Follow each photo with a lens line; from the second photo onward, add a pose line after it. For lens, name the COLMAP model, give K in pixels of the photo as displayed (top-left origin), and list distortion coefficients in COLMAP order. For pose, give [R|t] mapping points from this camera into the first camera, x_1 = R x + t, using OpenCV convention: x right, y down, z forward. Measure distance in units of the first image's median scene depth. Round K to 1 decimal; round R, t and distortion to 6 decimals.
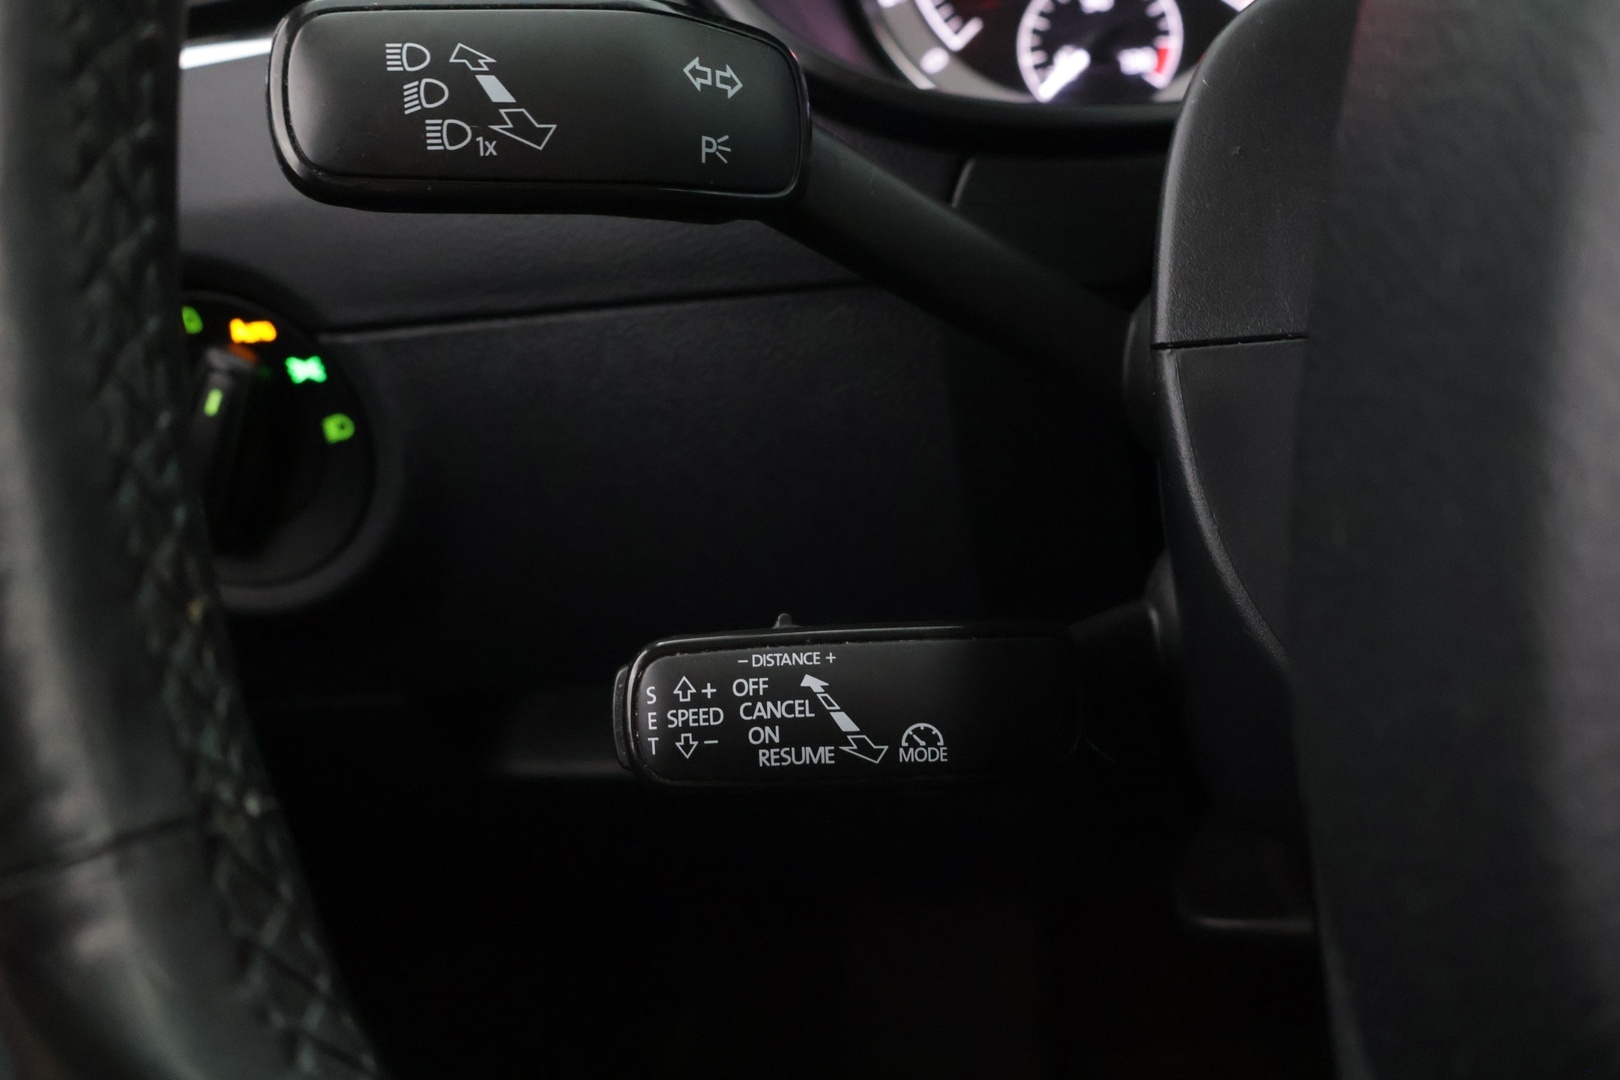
lens RADIAL K [[1675.7, 0, 805.1], [0, 1675.7, 546.9], [0, 0, 1]] dist [0.007271, 0.000000]
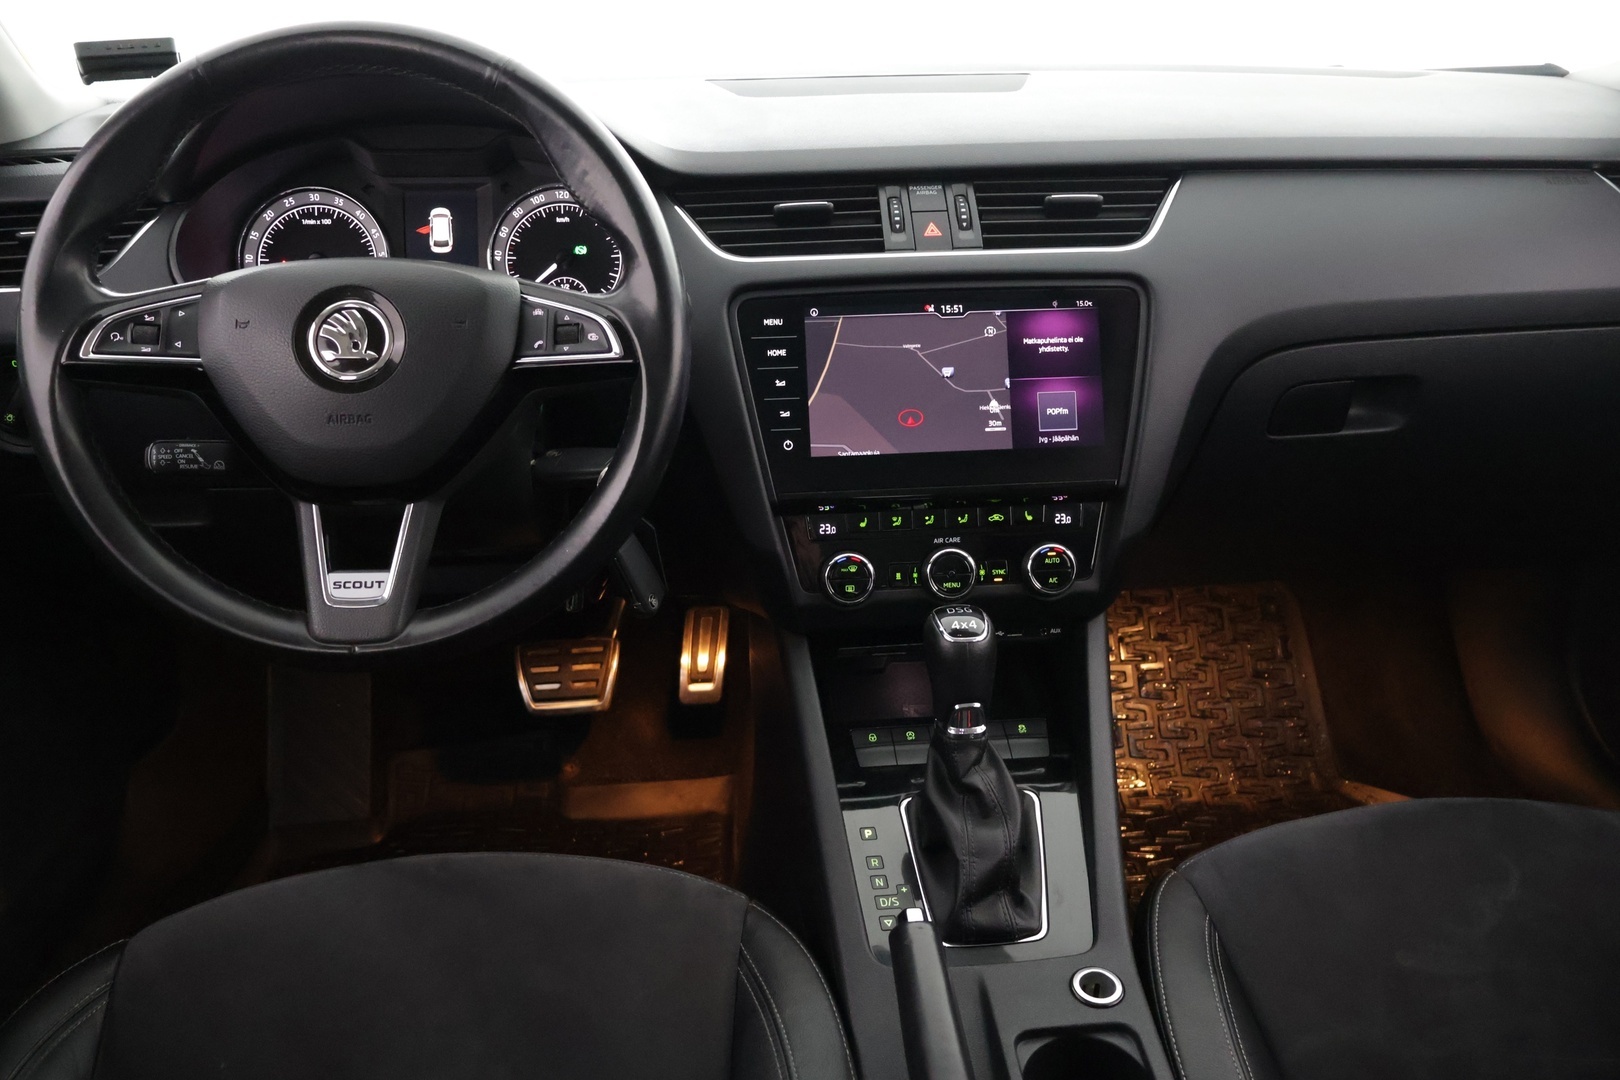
lens RADIAL K [[1343.2, 0, 804.8], [0, 1343.2, 549.5], [0, 0, 1]] dist [-0.008409, 0.008427]
pose [[0.951638, 0.029831, 0.305771, 0.476442], [-0.014767, 0.998566, -0.051463, 0.510516], [-0.306868, 0.044459, 0.950713, -2.947557]]
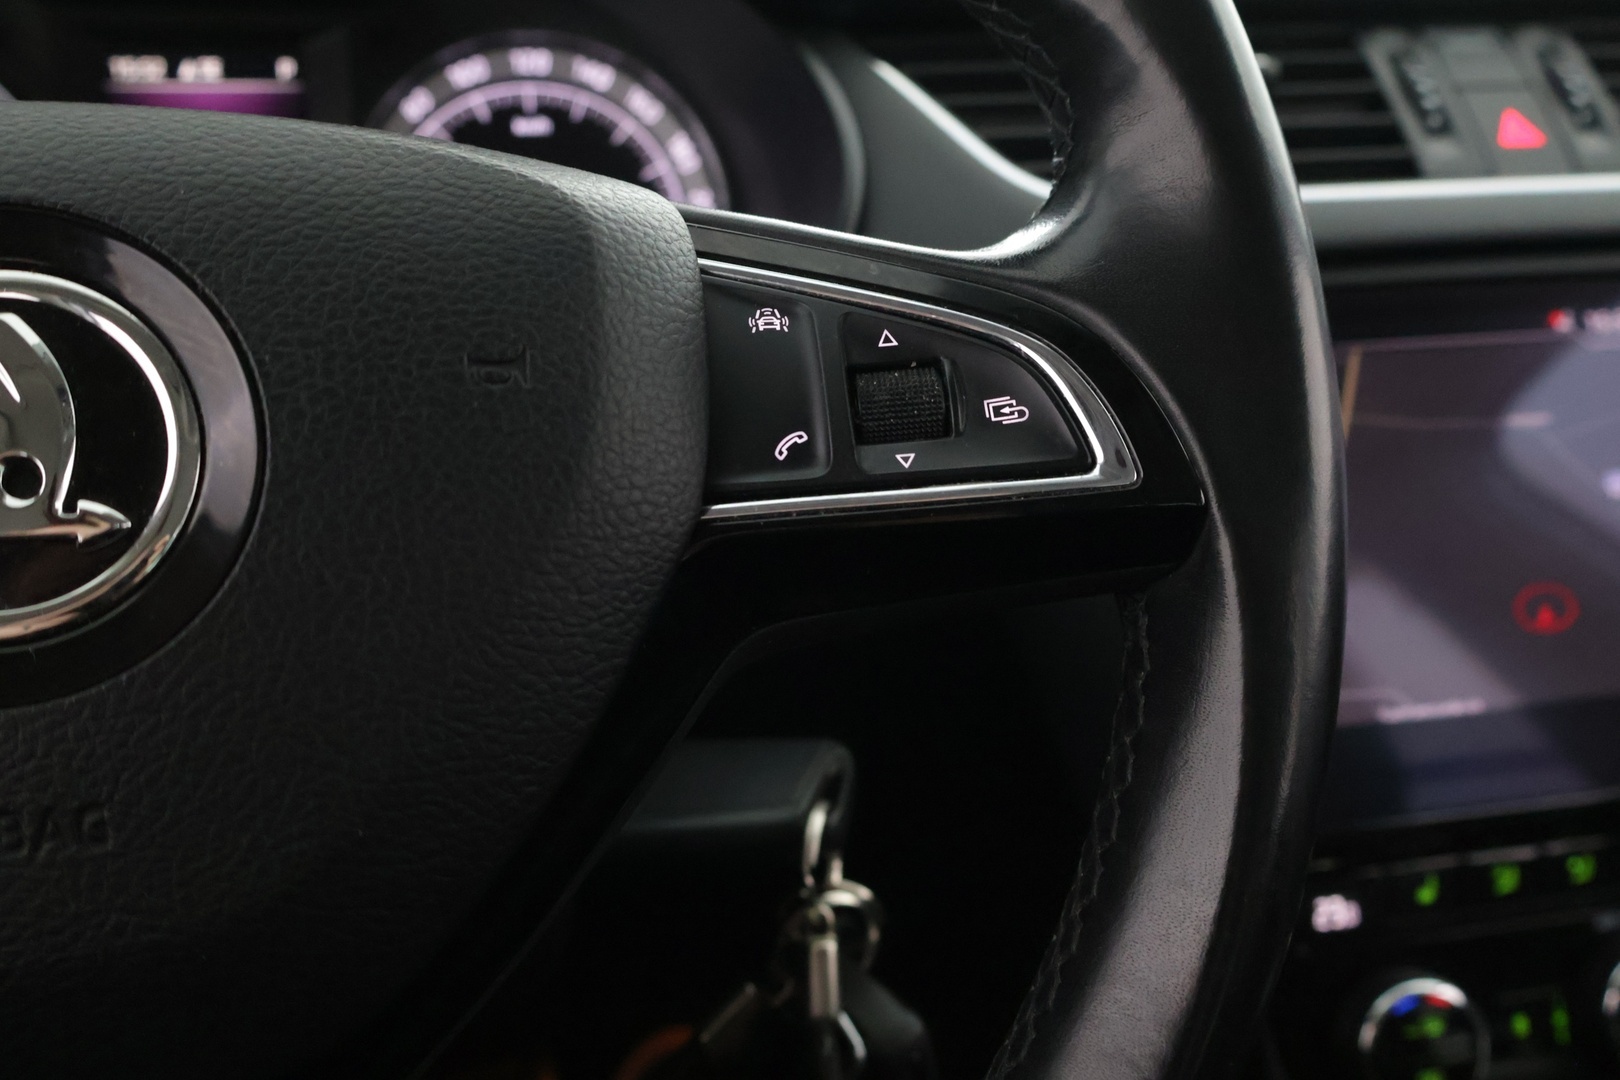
lens RADIAL K [[1675.7, 0, 811.0], [0, 1675.7, 540.3], [0, 0, 1]] dist [0.007271, 0.000000]
pose [[0.892634, 0.019309, 0.450368, 0.396698], [0.045911, 0.989993, -0.133441, 0.045046], [-0.448437, 0.139791, 0.882815, -0.552037]]
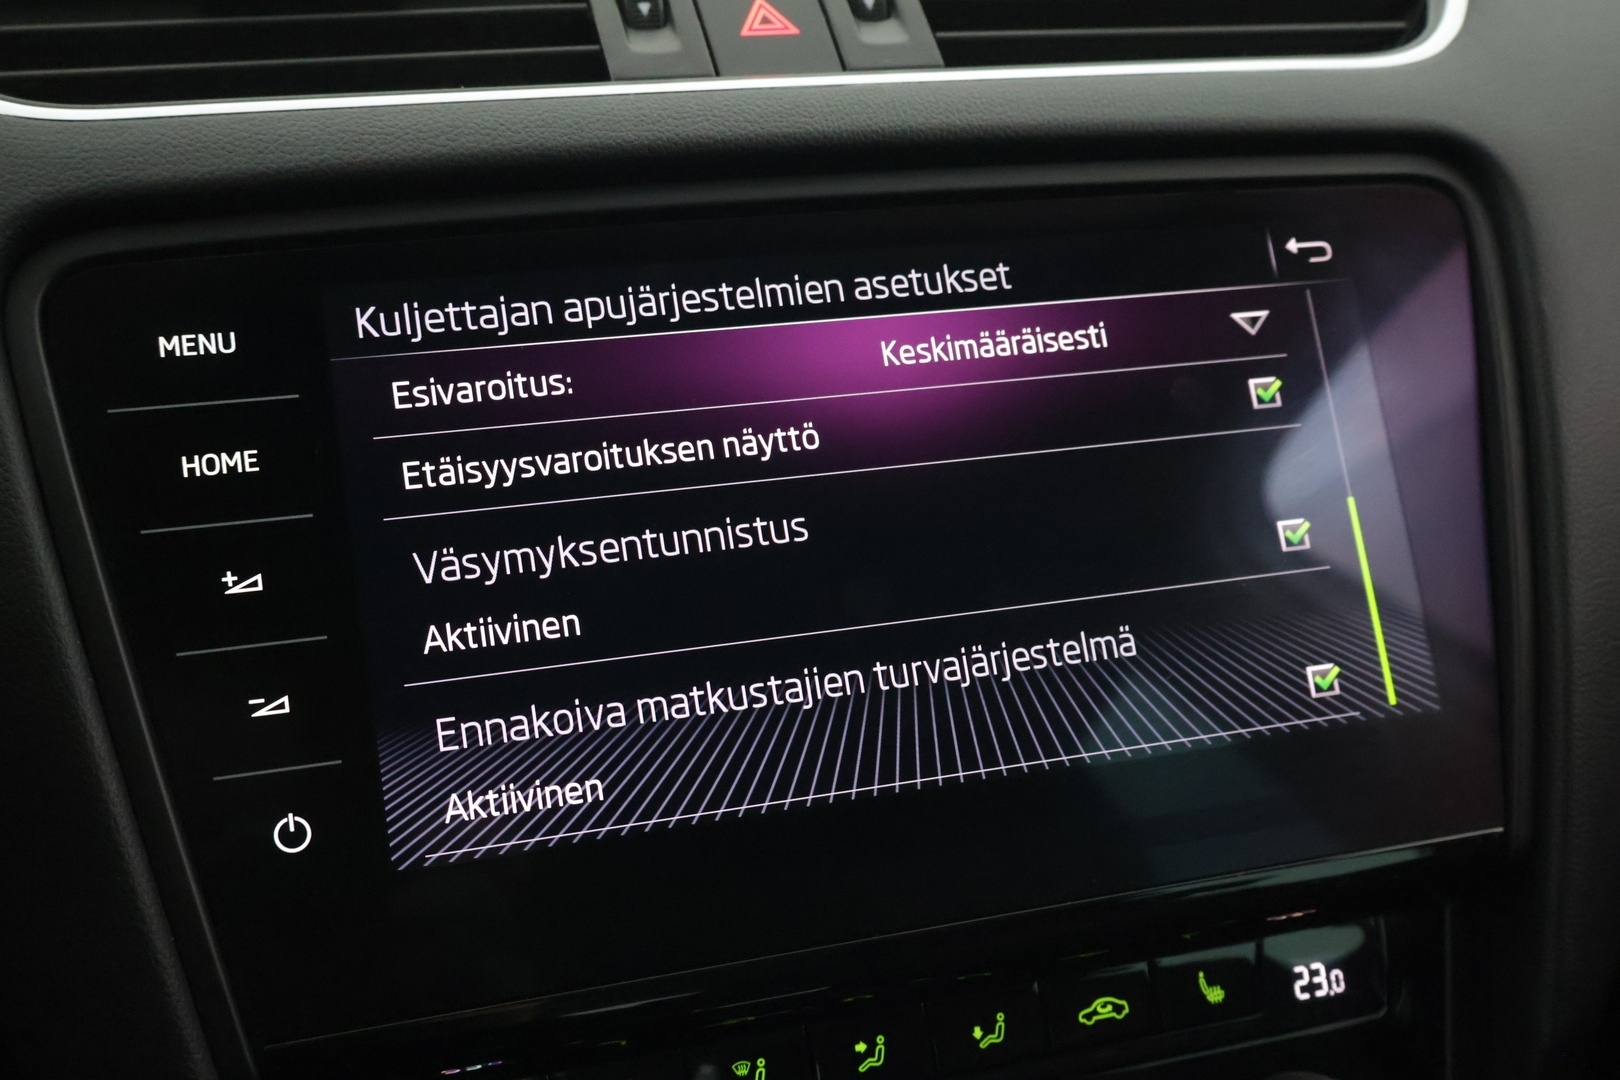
lens RADIAL K [[1823.2, 0, 804.8], [0, 1823.2, 540.5], [0, 0, 1]] dist [-0.042723, 0.000000]
pose [[0.870821, 0.001651, 0.491597, 1.316958], [0.097485, 0.979555, -0.175977, 0.056126], [-0.481837, 0.201168, 0.852857, -0.496695]]
